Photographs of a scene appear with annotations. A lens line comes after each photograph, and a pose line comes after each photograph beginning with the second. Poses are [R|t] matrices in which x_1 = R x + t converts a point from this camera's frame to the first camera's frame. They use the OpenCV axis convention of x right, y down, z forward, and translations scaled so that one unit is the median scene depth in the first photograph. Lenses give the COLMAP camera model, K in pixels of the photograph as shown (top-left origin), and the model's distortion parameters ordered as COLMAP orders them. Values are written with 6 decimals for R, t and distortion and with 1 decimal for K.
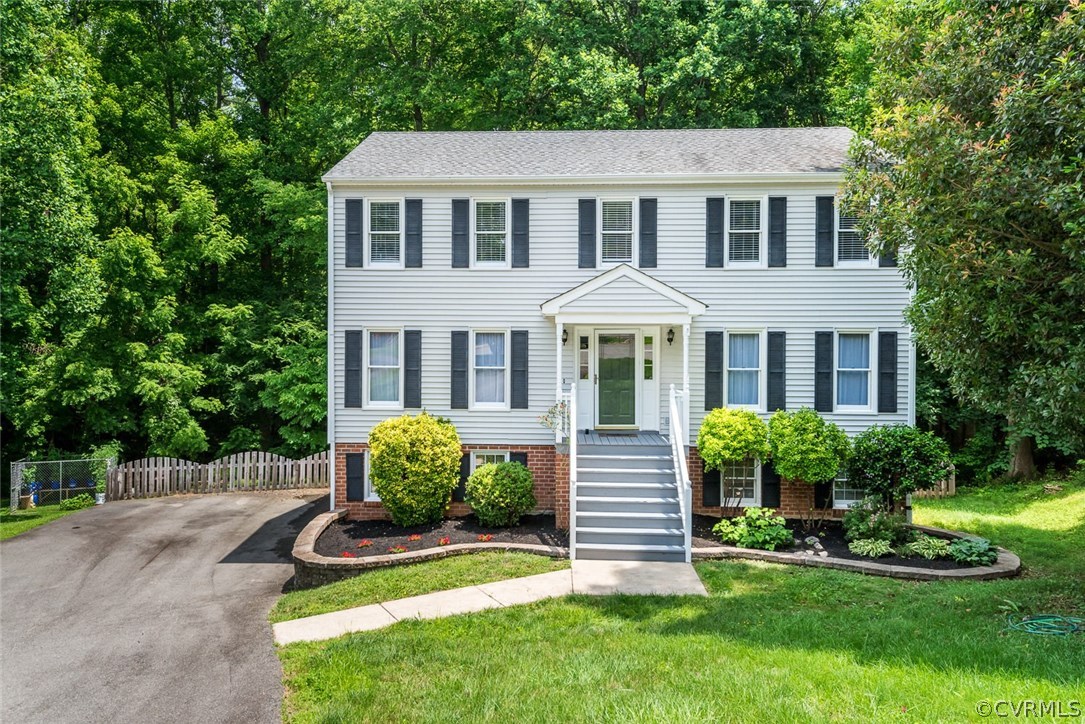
lens RADIAL K [[757.3, 0, 485.5], [0, 757.3, 365.9], [0, 0, 1]] dist [0.026051, -0.008716]
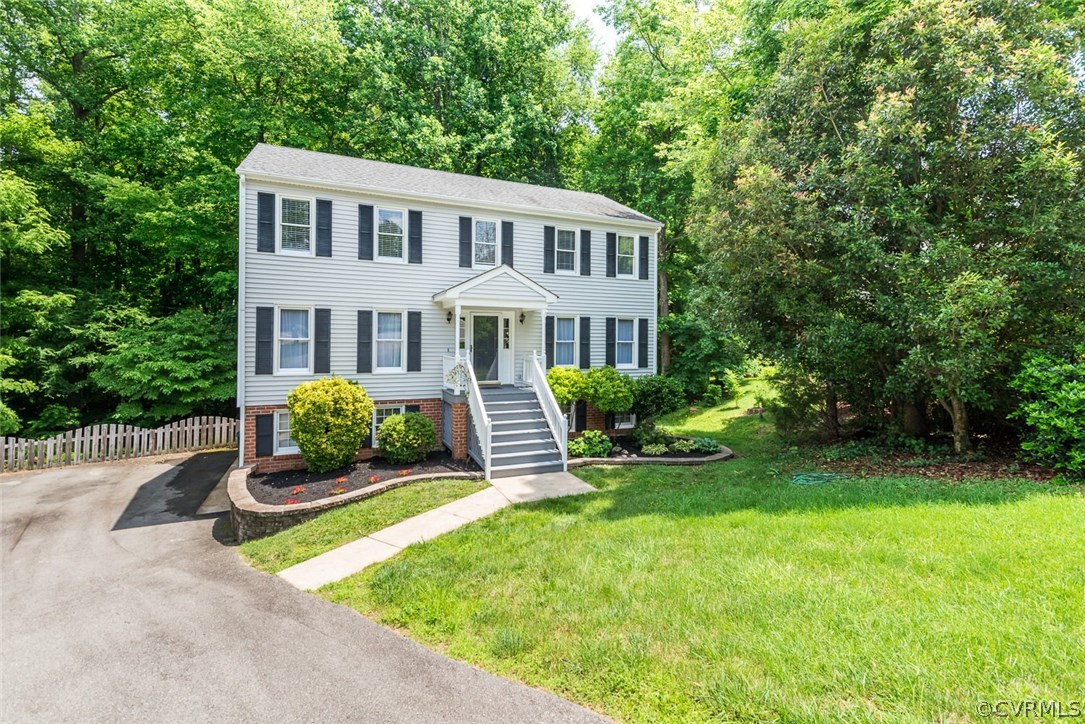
lens RADIAL K [[507.4, 0, 541.3], [0, 507.4, 346.5], [0, 0, 1]] dist [0.024178, -0.009291]
pose [[0.884704, -0.001264, 0.466151, -0.174656], [0.006004, 0.999944, -0.008683, 0.023193], [-0.466114, 0.010480, 0.884663, 0.128369]]
